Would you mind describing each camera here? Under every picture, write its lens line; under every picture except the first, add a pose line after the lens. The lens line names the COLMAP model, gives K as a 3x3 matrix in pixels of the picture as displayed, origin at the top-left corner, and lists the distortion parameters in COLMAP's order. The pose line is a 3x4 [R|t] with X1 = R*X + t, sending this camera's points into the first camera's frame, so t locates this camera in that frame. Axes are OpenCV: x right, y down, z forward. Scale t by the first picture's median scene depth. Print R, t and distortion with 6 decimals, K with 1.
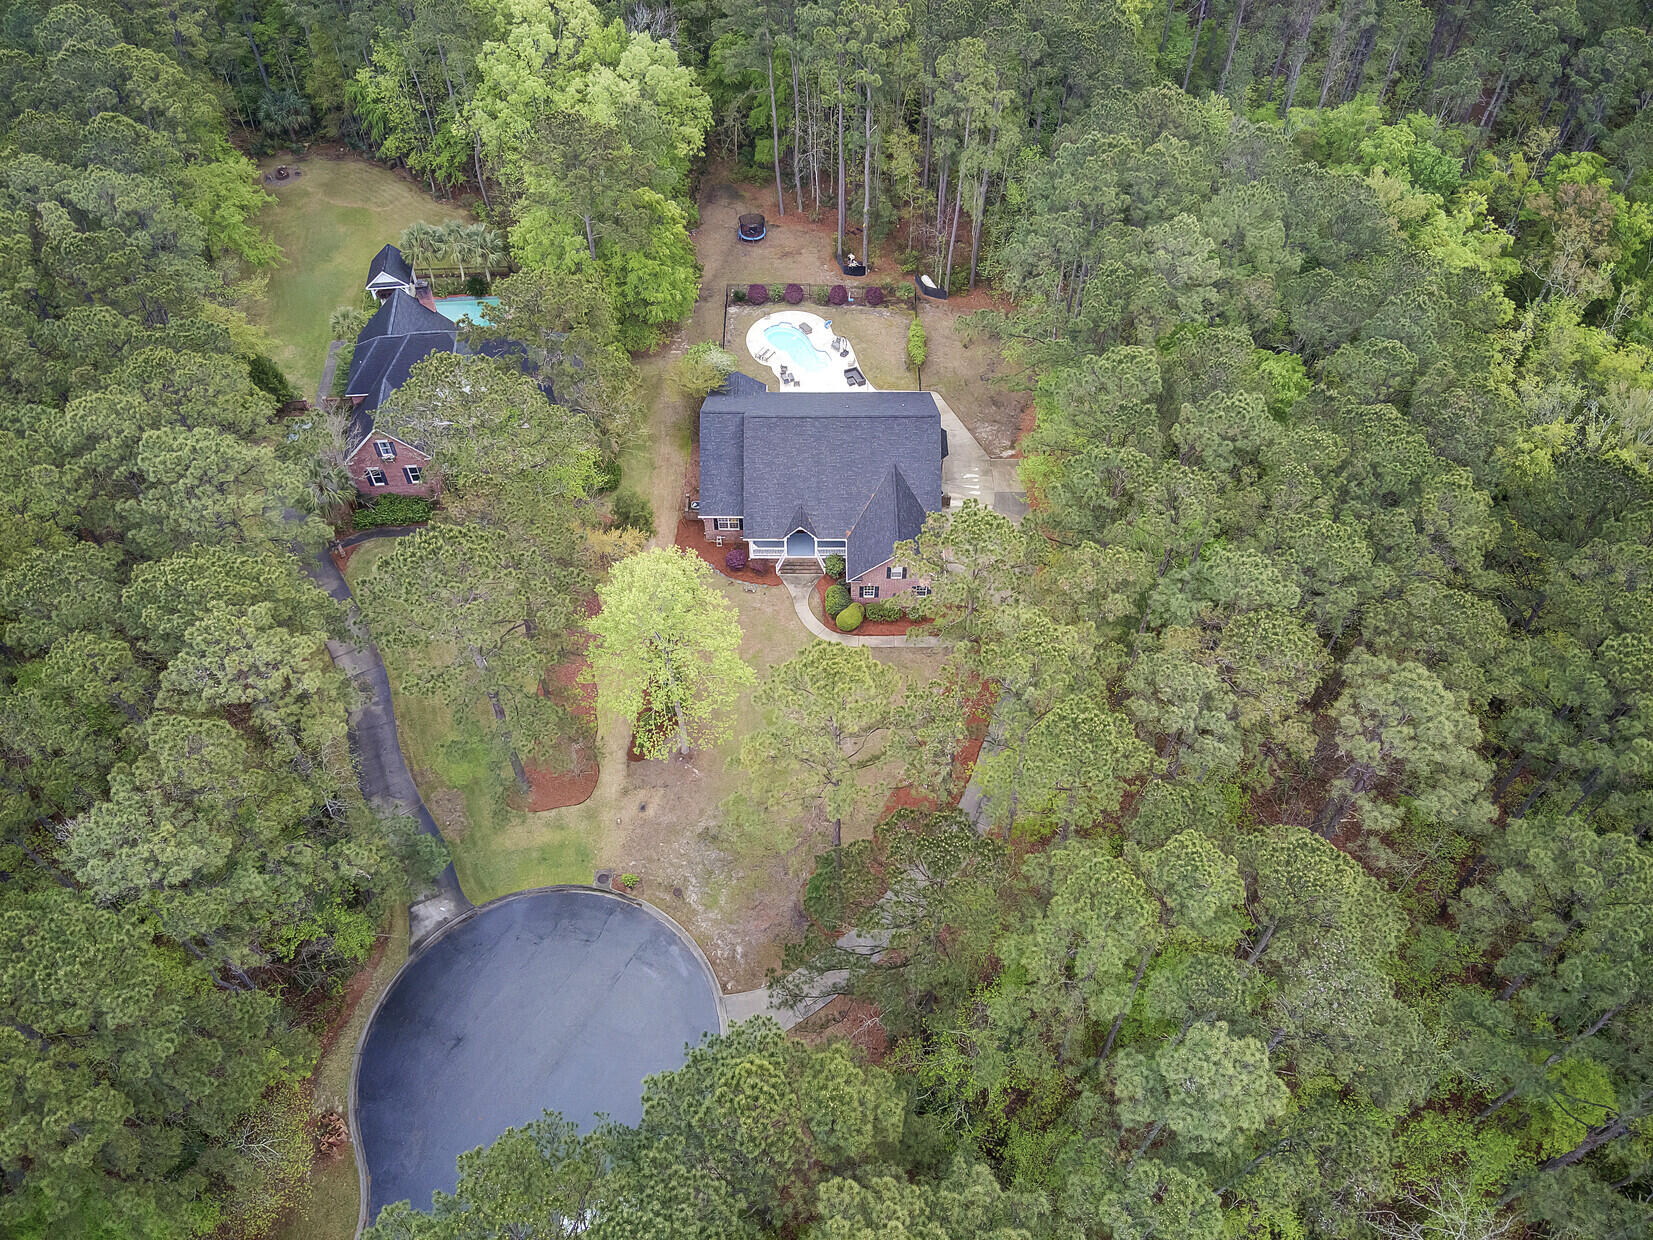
lens RADIAL K [[1199.9, 0, 826.5], [0, 1199.9, 620.0], [0, 0, 1]] dist [0.094078, -0.170502]
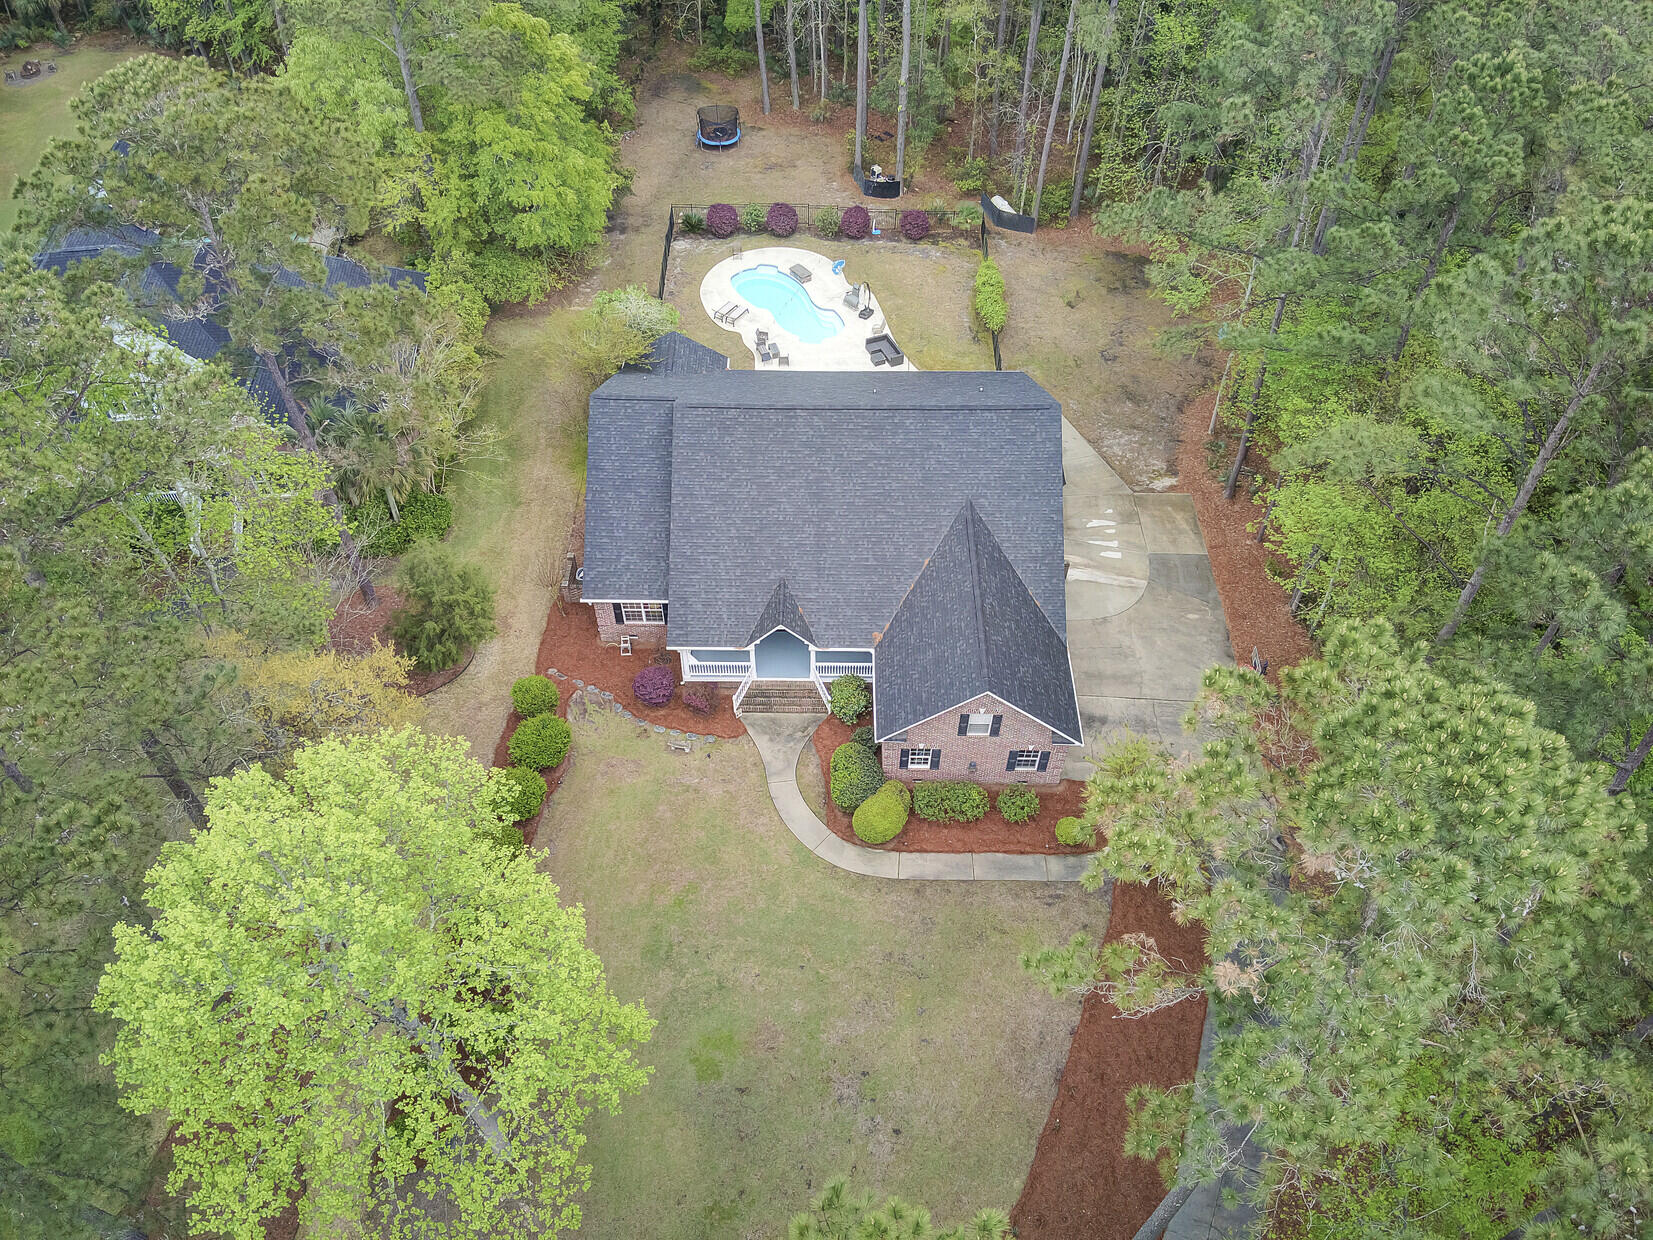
lens RADIAL K [[1199.9, 0, 826.5], [0, 1199.9, 620.0], [0, 0, 1]] dist [0.094078, -0.170502]
pose [[0.999957, 0.008709, -0.003101, -0.001324], [-0.008807, 0.999413, -0.033108, -0.053003], [0.002810, 0.033134, 0.999447, 0.423633]]
